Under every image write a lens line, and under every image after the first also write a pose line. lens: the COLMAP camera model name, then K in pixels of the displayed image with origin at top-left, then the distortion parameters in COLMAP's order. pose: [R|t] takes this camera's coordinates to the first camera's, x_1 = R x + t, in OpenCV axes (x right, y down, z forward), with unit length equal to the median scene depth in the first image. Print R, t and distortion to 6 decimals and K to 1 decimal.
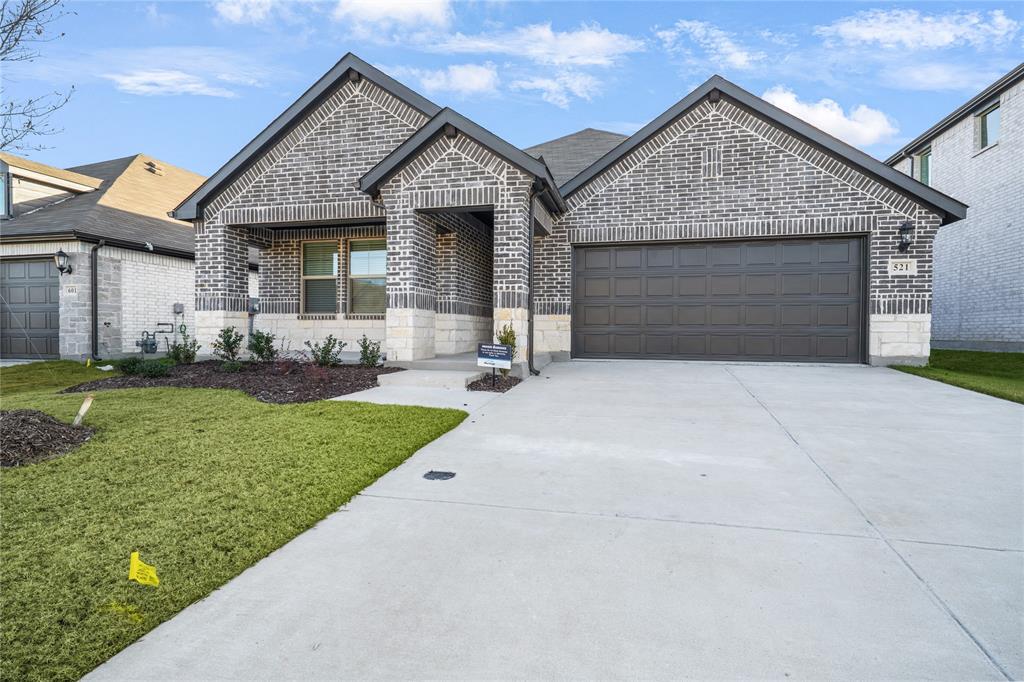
lens RADIAL K [[523.6, 0, 511.5], [0, 523.6, 324.2], [0, 0, 1]] dist [0.006511, 0.000575]
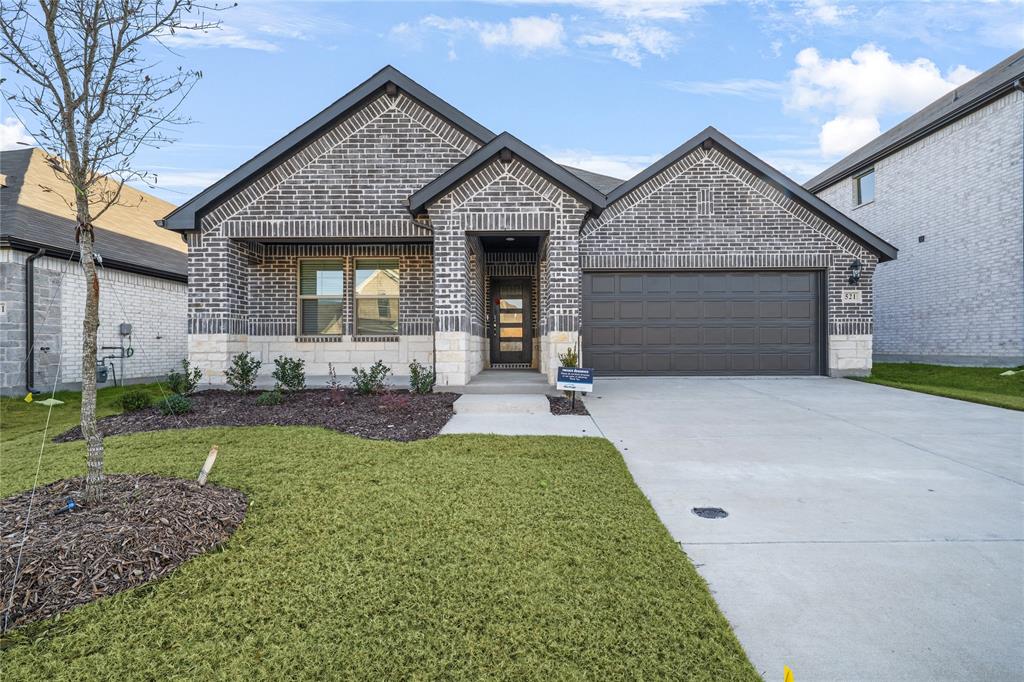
lens RADIAL K [[487.8, 0, 520.1], [0, 487.8, 330.4], [0, 0, 1]] dist [-0.002604, 0.000533]
pose [[0.969361, -0.002558, 0.245629, -0.289386], [0.006719, 0.999848, -0.016104, -0.015935], [-0.245550, 0.017261, 0.969230, 0.082525]]
